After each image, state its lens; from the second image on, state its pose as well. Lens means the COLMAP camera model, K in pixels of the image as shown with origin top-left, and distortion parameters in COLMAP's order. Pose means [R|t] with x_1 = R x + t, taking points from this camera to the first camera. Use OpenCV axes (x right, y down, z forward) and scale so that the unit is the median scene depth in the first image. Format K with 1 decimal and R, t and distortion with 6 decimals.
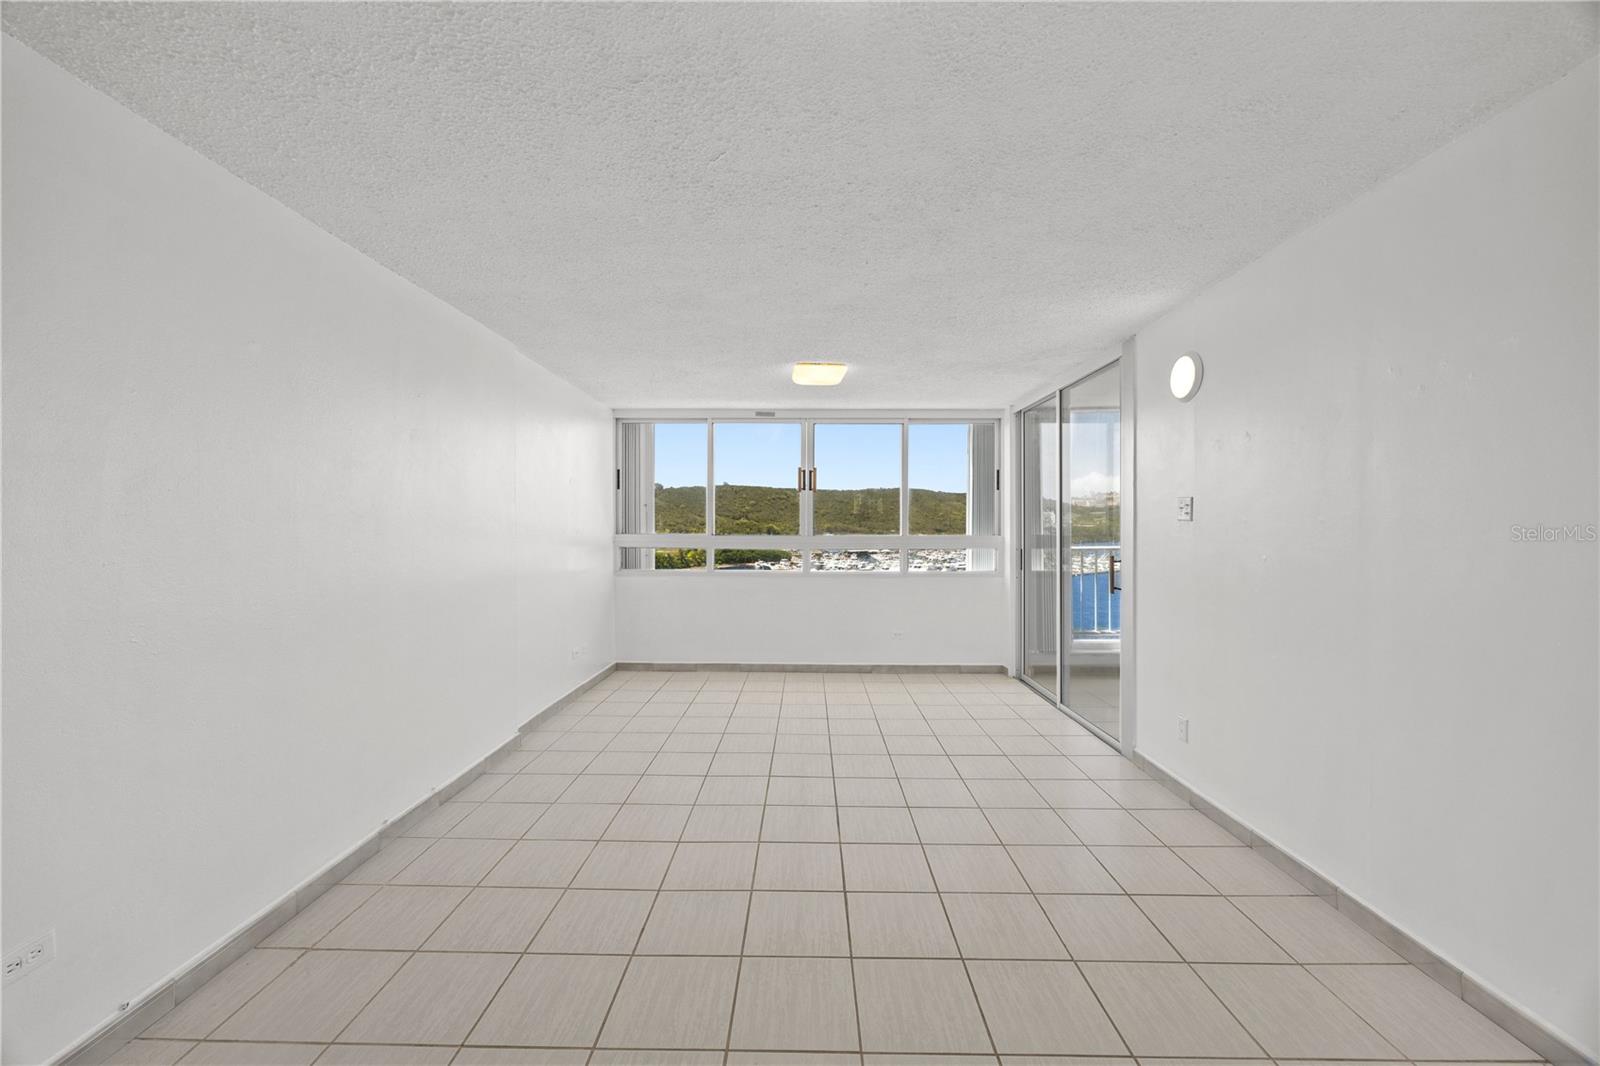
lens RADIAL K [[609.3, 0, 800.4], [0, 609.3, 529.7], [0, 0, 1]] dist [-0.002217, -0.000294]
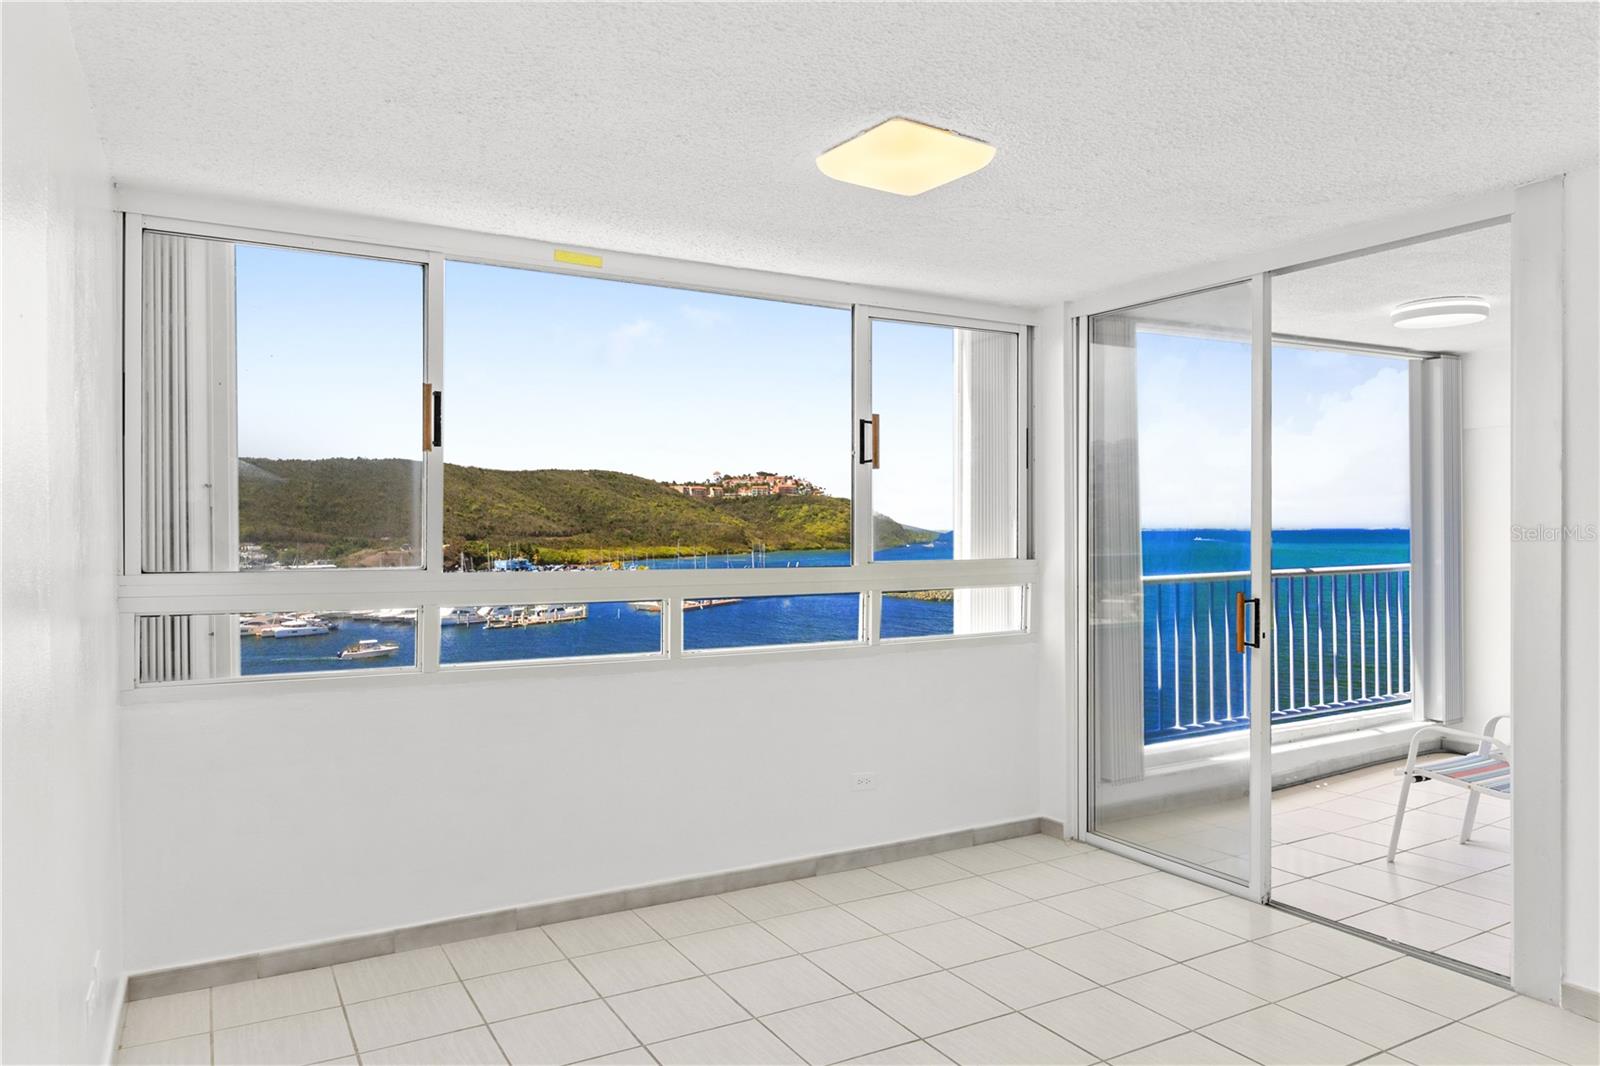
lens RADIAL K [[1061.2, 0, 805.1], [0, 1061.2, 534.4], [0, 0, 1]] dist [-0.006711, -0.002047]
pose [[0.857559, -0.005556, 0.514355, -0.276743], [0.005842, 0.999982, 0.001063, -0.012275], [-0.514352, 0.002093, 0.857577, 0.336887]]
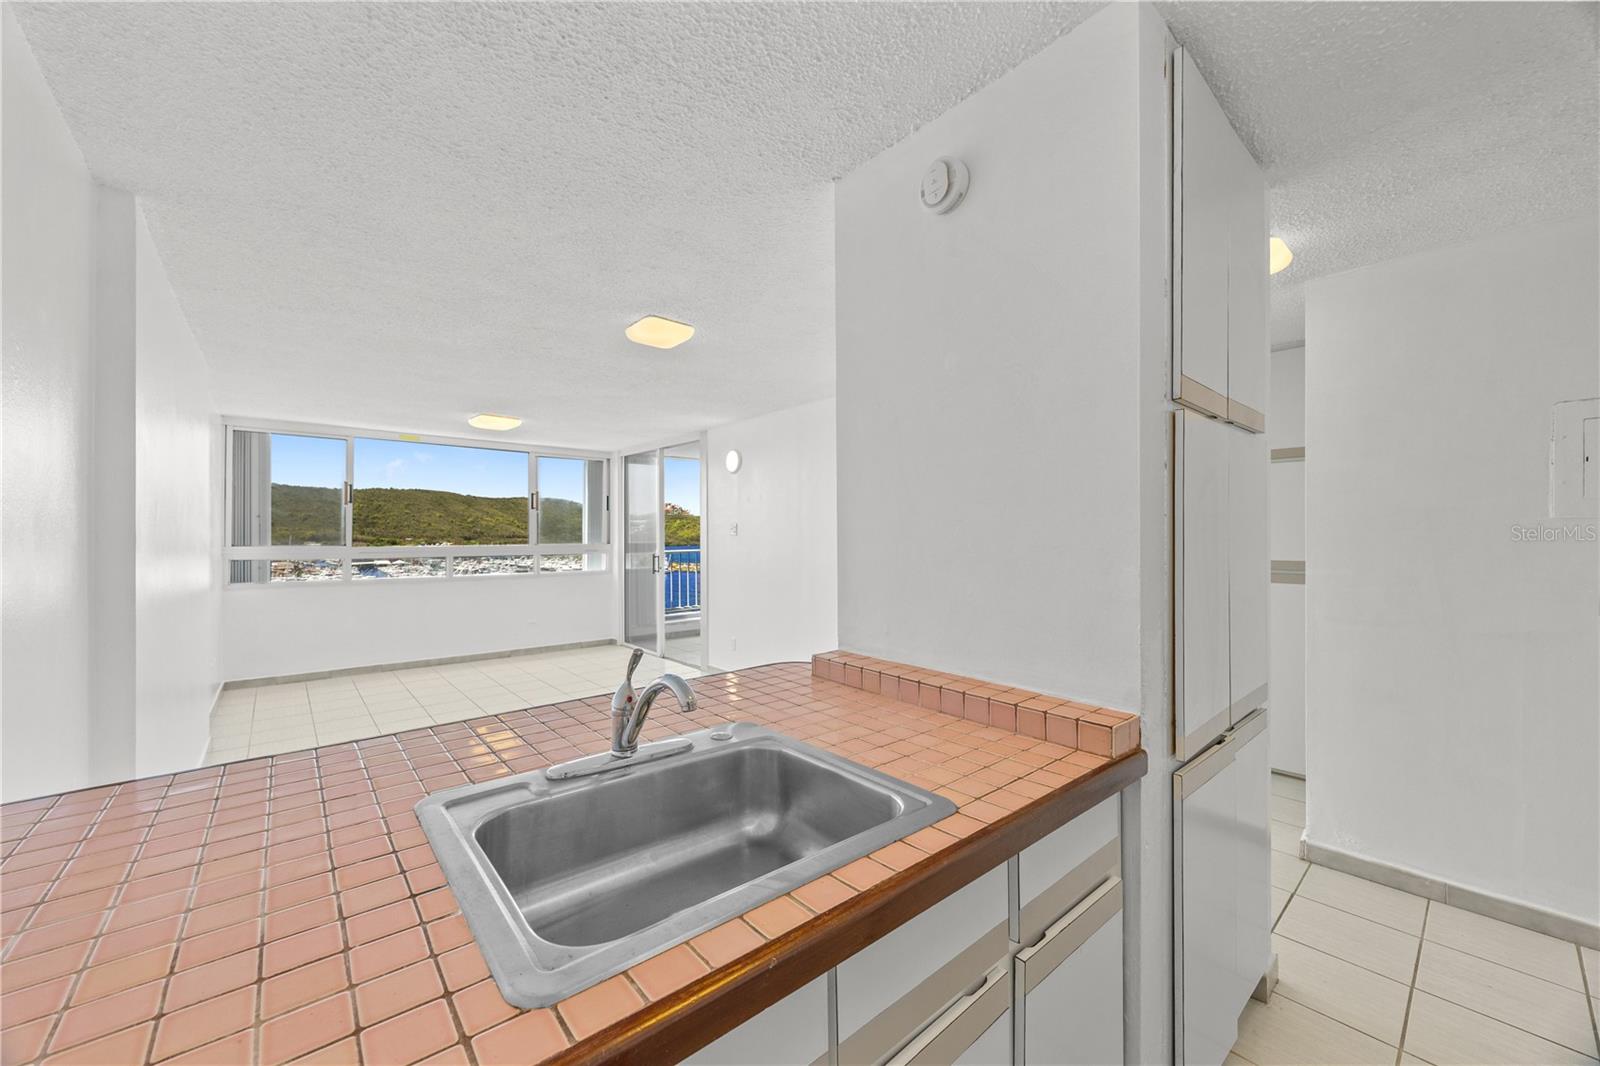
lens RADIAL K [[609.3, 0, 801.1], [0, 609.3, 529.9], [0, 0, 1]] dist [-0.002217, -0.000294]
pose [[0.744511, 0.004200, 0.667597, -0.262370], [0.003354, 0.999944, -0.010031, -0.006278], [-0.667602, 0.009707, 0.744455, -0.305963]]
